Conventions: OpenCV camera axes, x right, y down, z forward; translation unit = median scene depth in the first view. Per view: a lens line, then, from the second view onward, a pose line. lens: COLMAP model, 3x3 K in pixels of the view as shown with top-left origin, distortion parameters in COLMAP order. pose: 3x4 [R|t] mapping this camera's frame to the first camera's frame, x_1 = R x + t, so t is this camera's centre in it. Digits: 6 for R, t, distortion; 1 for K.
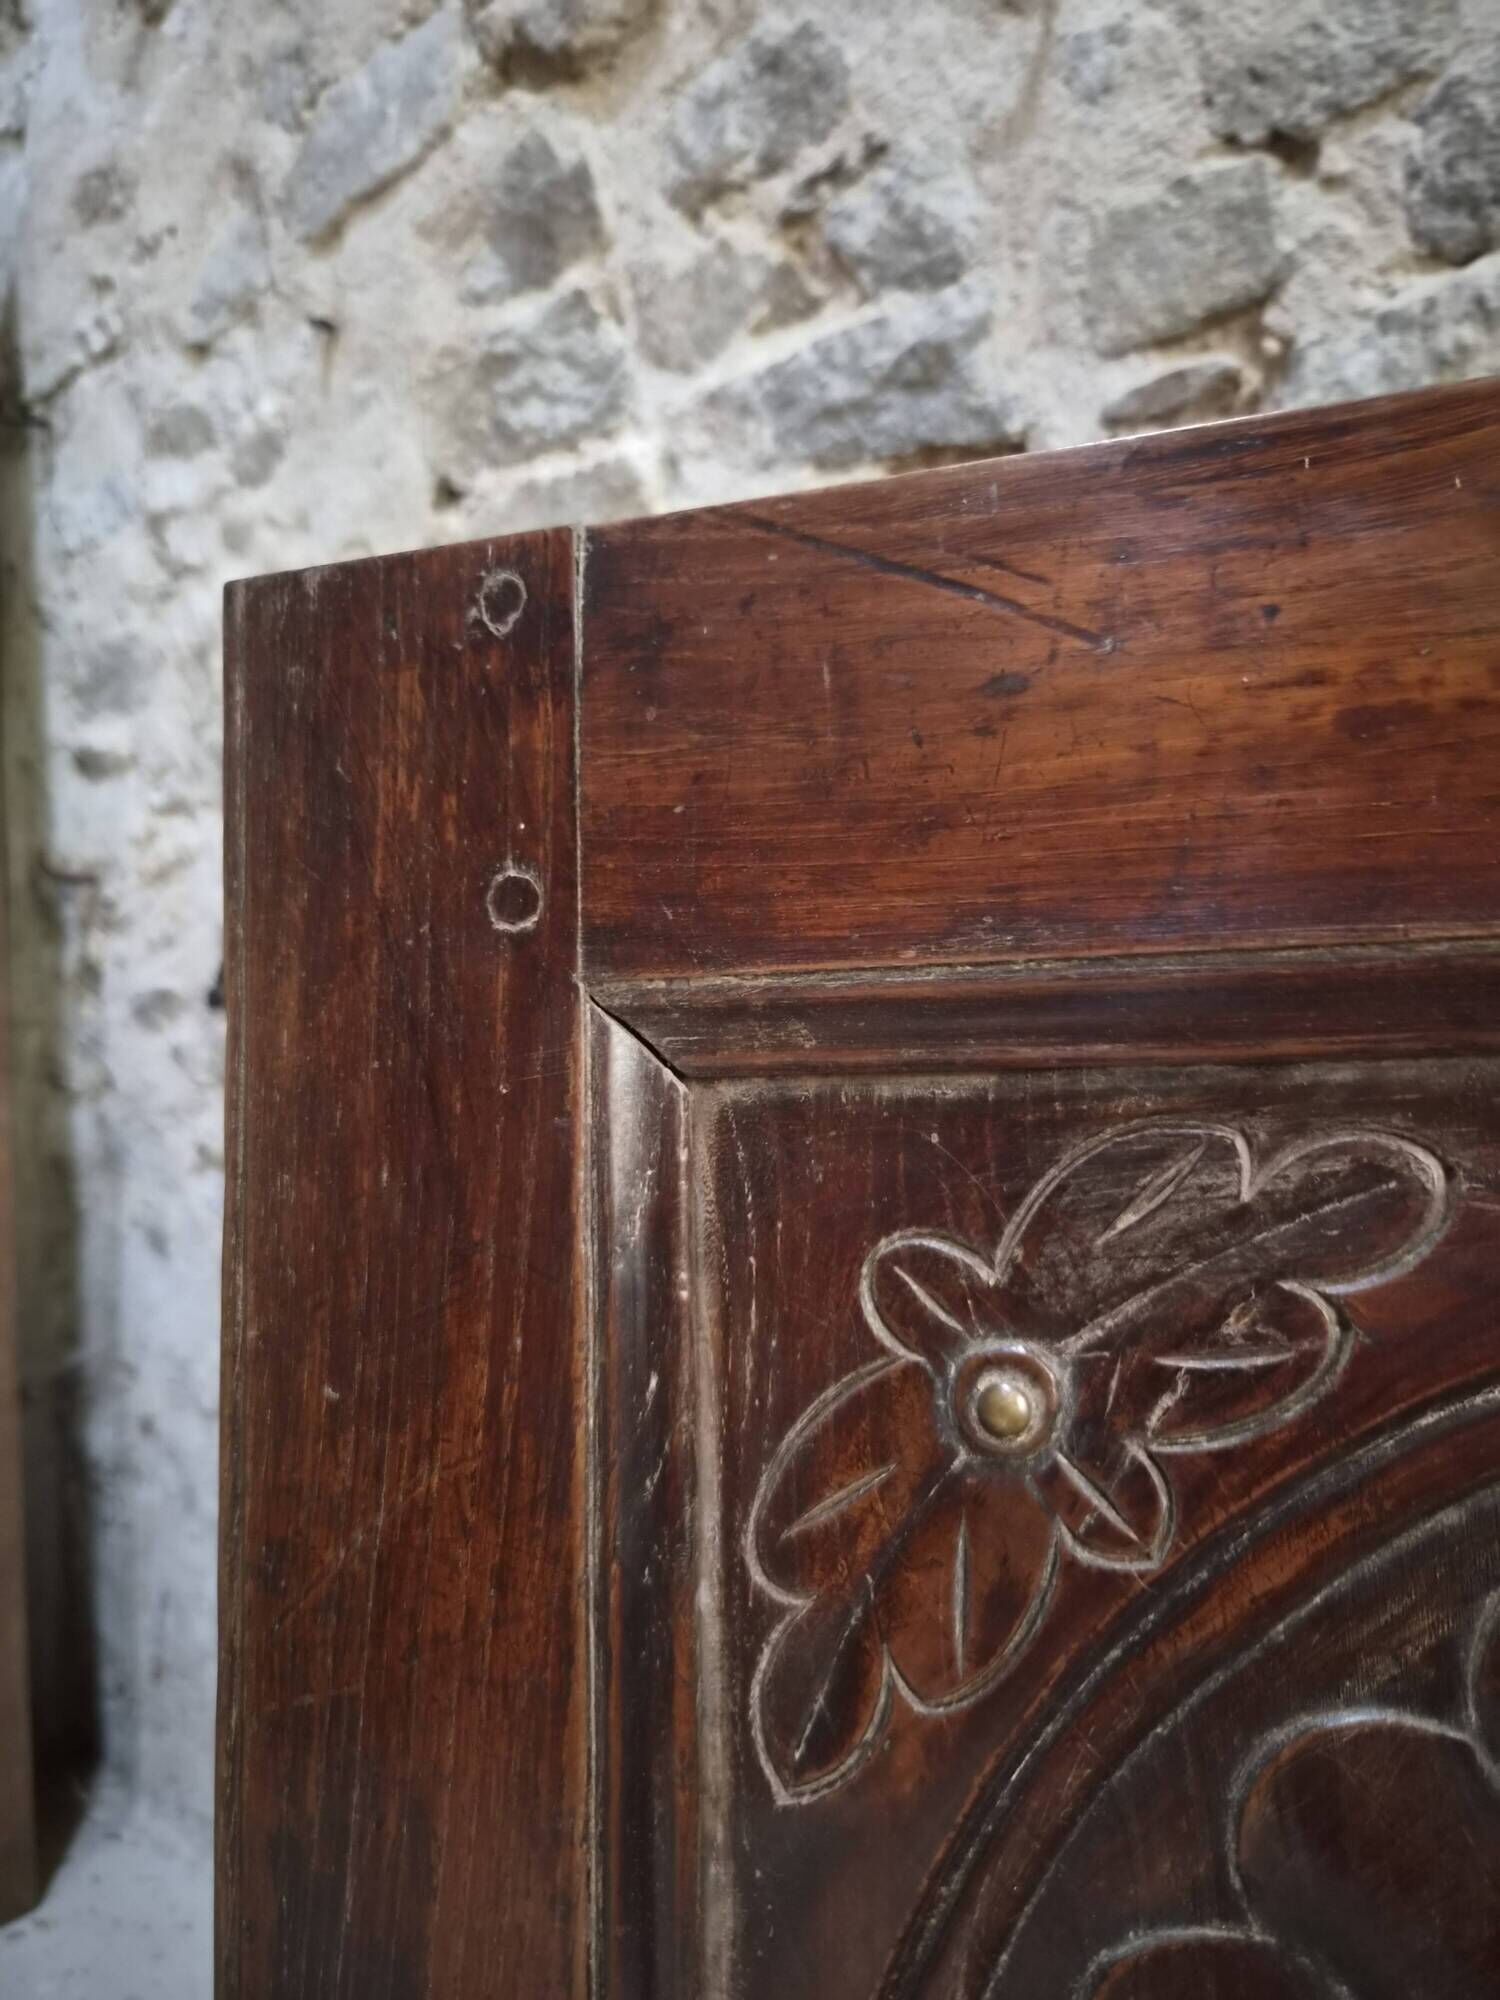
lens RADIAL K [[1386.7, 0, 745.0], [0, 1386.7, 1001.5], [0, 0, 1]] dist [0.023181, -0.024678]
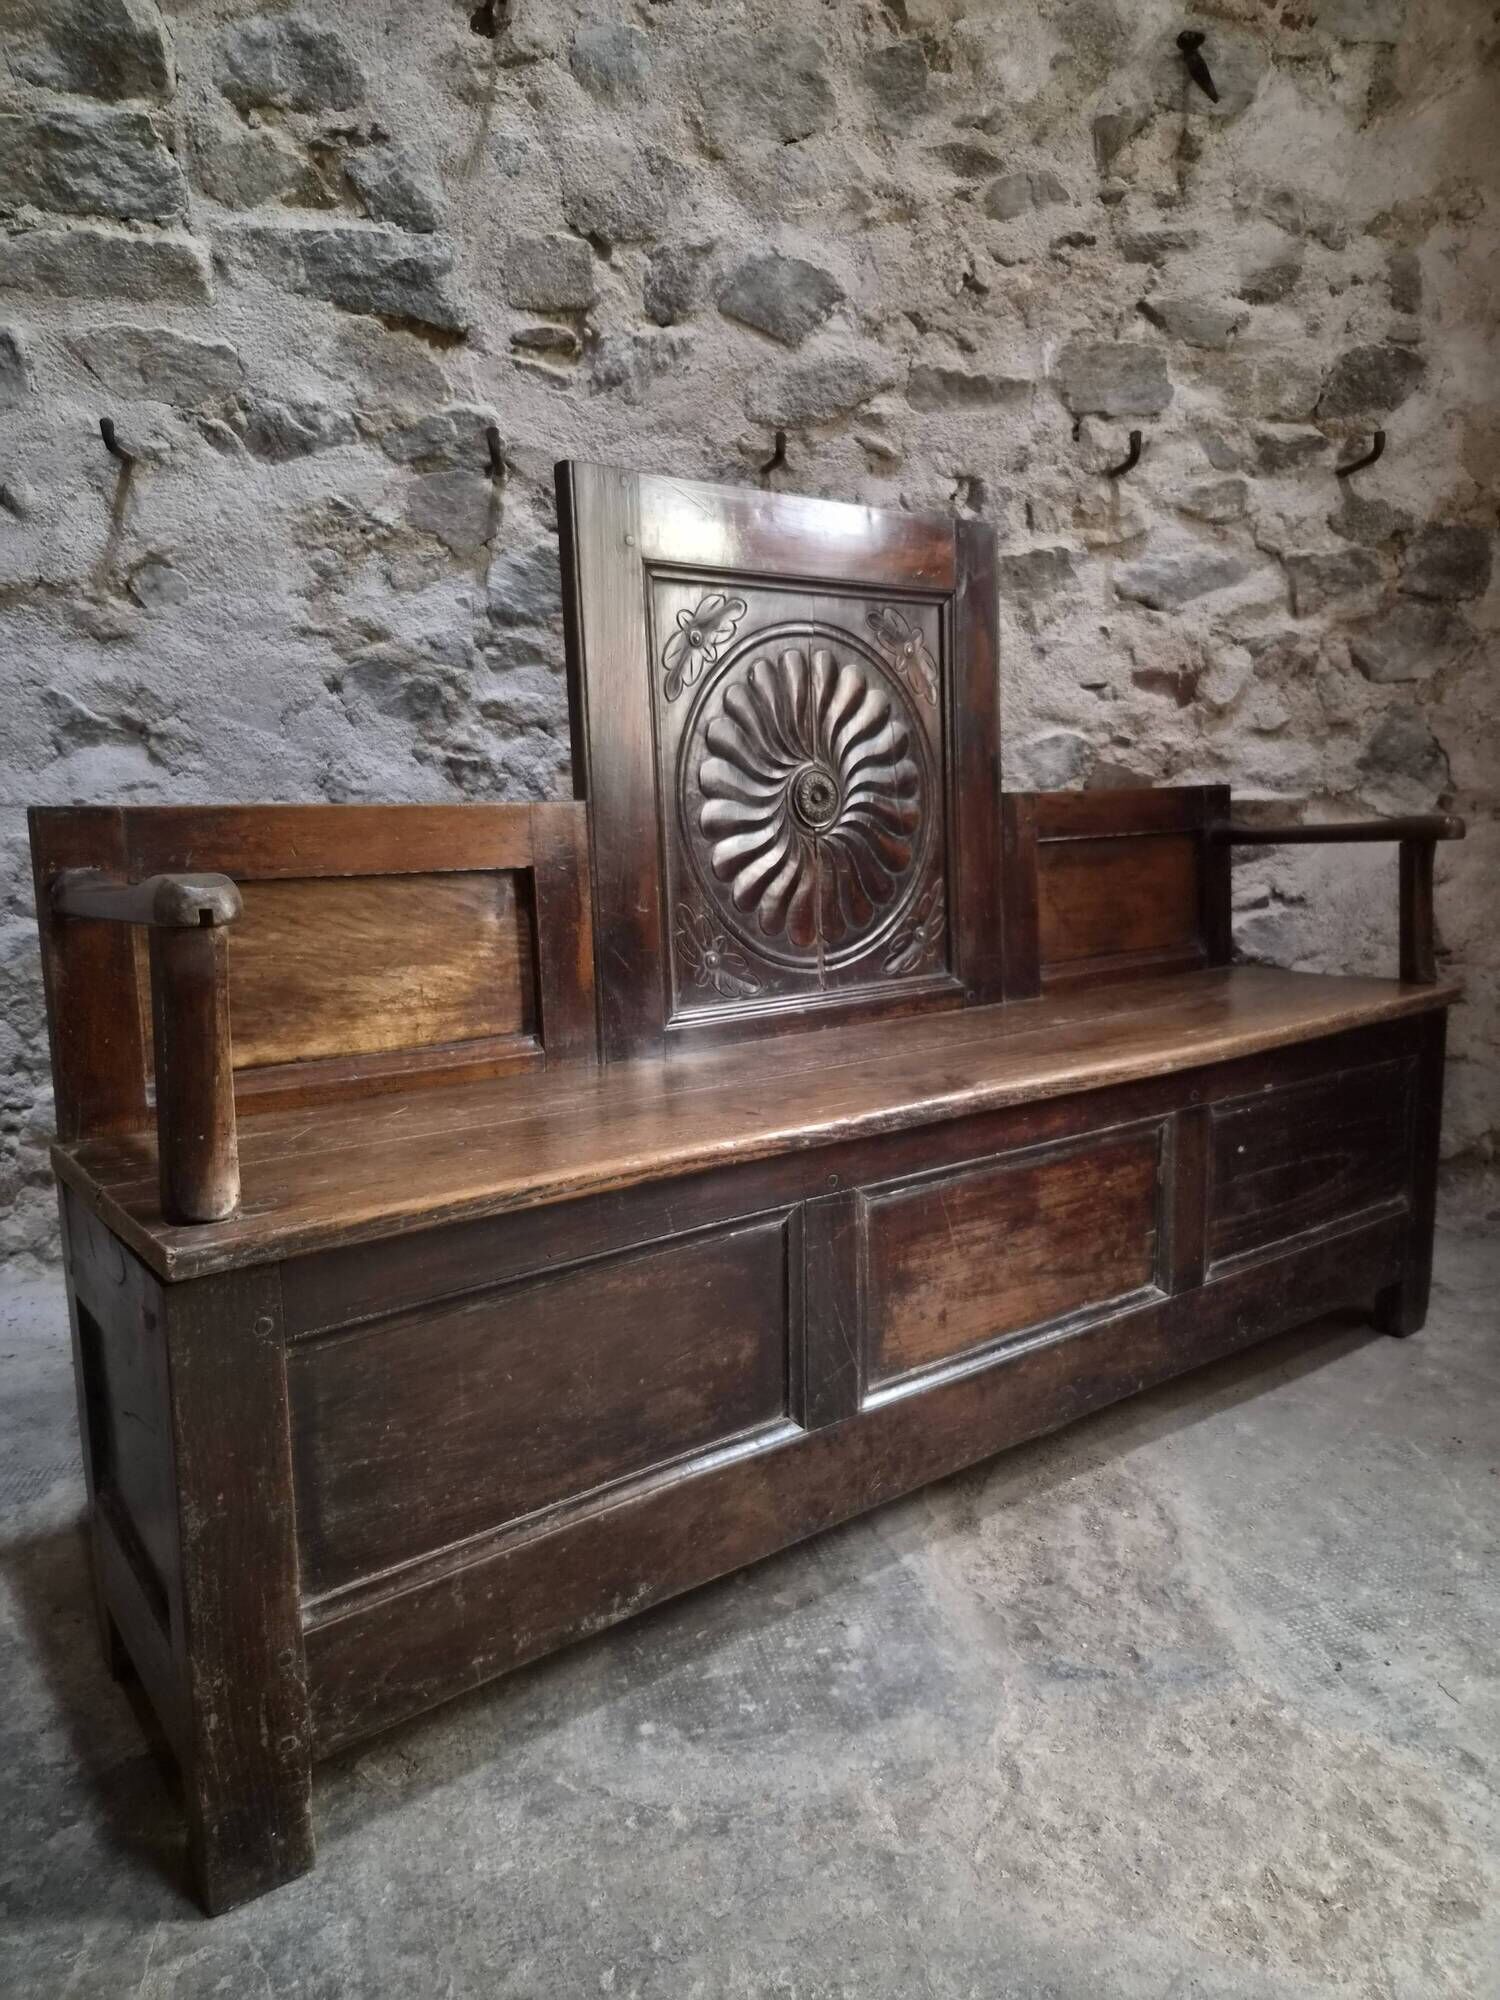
lens RADIAL K [[1346.5, 0, 760.5], [0, 1346.5, 1002.2], [0, 0, 1]] dist [0.057688, -0.045904]
pose [[0.691848, -0.086483, 0.716845, -0.957557], [-0.030358, 0.988439, 0.148548, 0.237409], [-0.721405, -0.124534, 0.681224, -0.739763]]
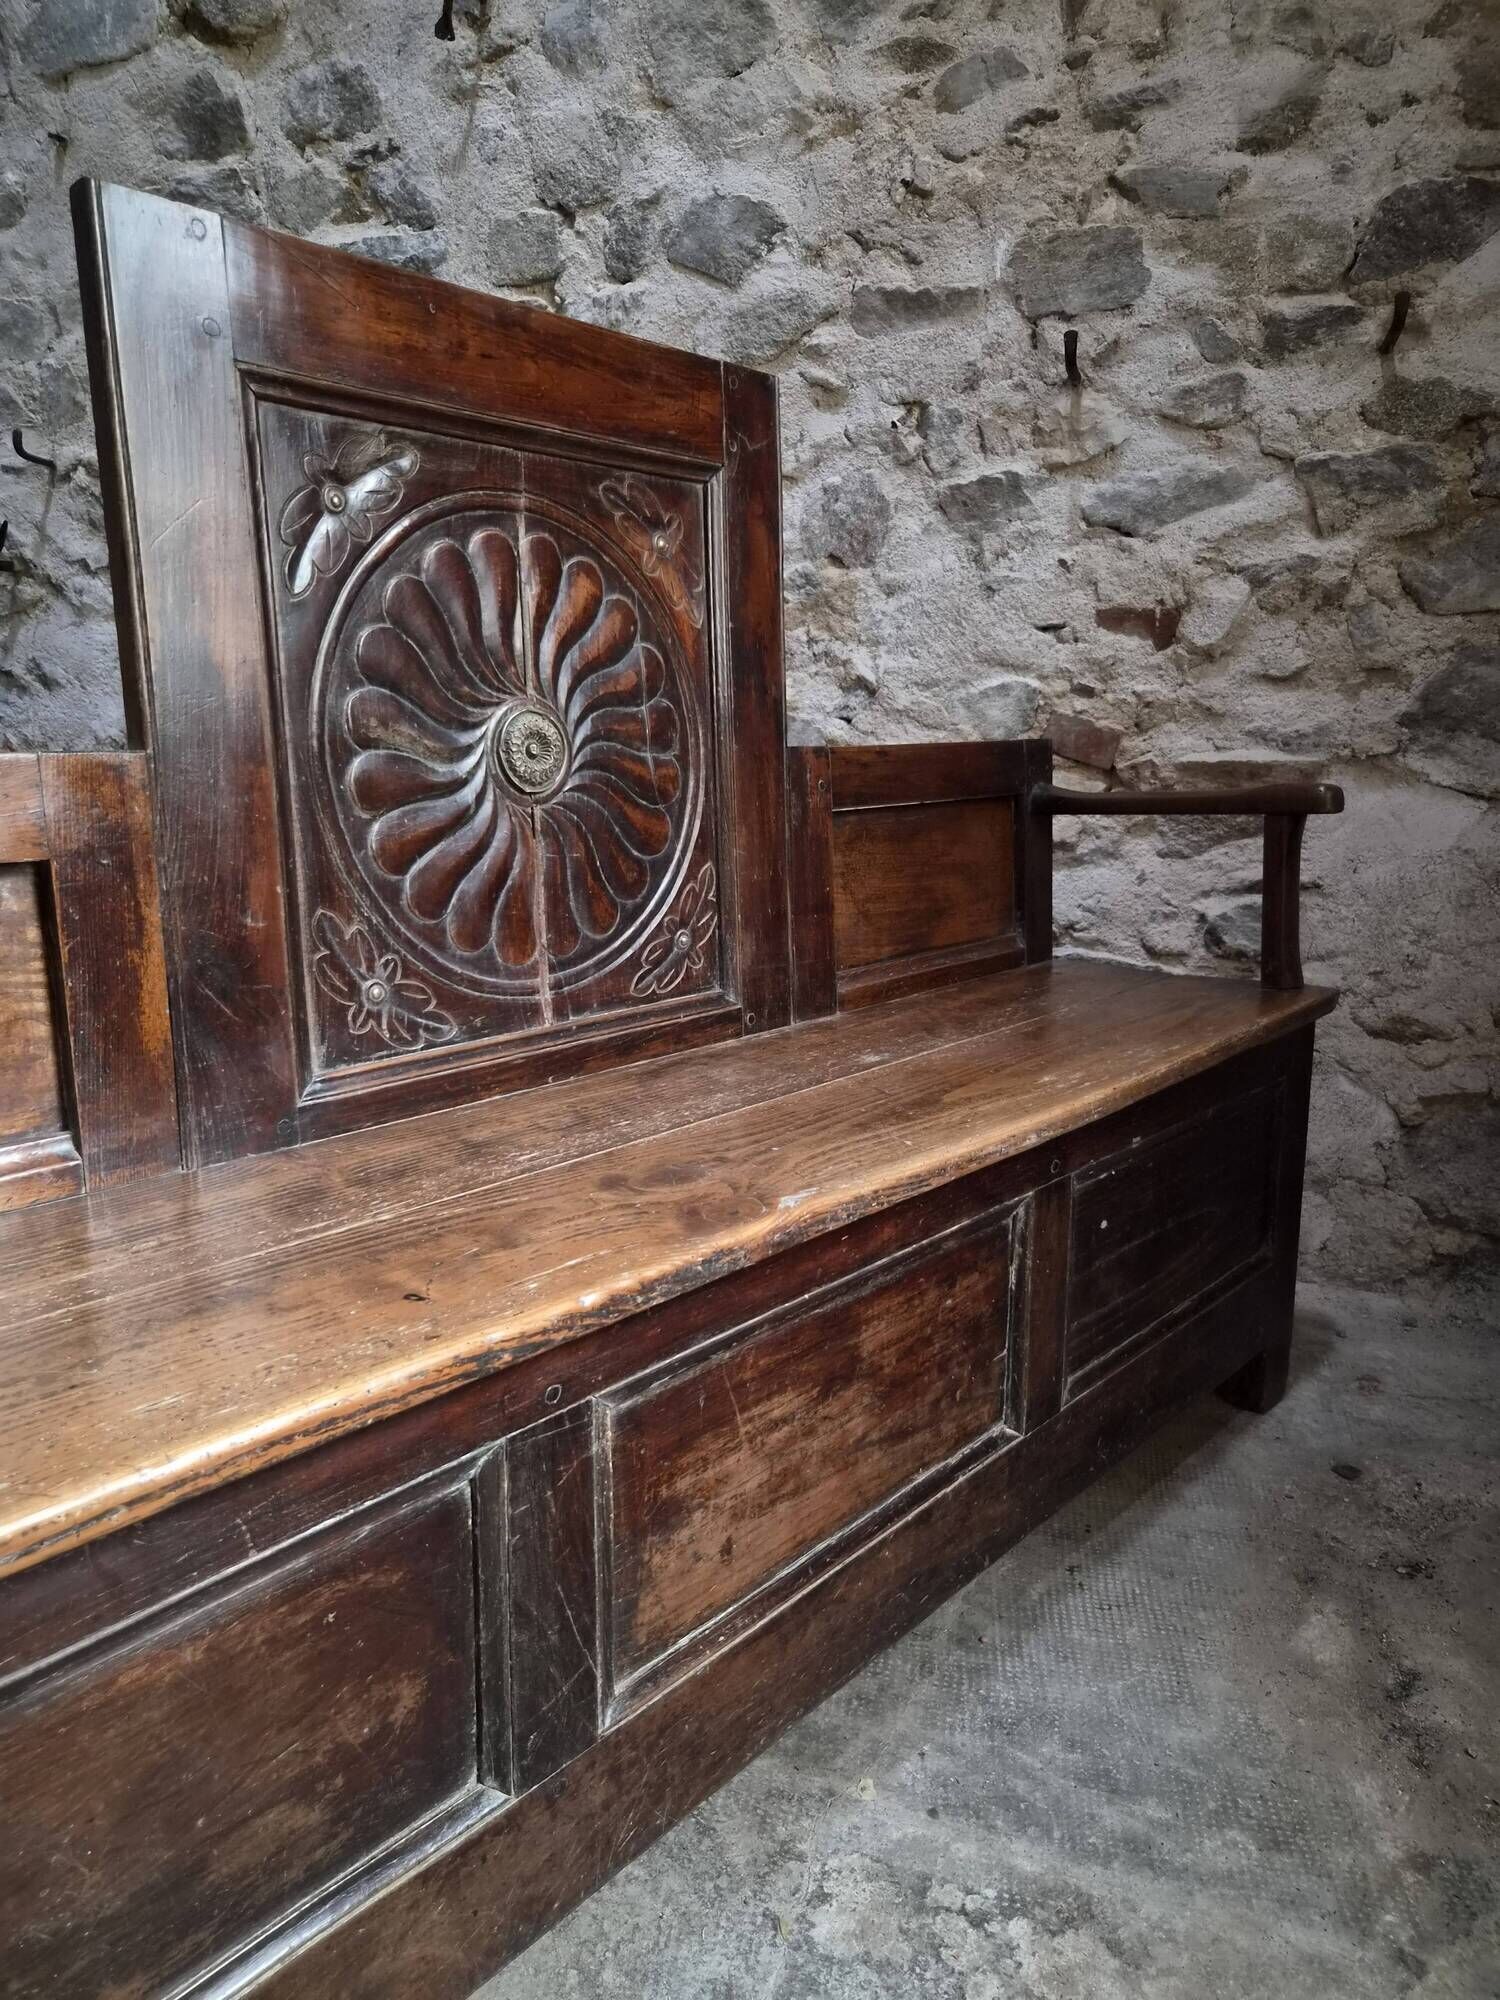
lens RADIAL K [[1337.9, 0, 745.3], [0, 1337.9, 992.8], [0, 0, 1]] dist [0.062754, -0.048286]
pose [[0.953977, -0.006688, 0.299807, -0.024755], [-0.053772, 0.979733, 0.192957, 0.207120], [-0.295021, -0.200198, 0.934282, -1.320325]]
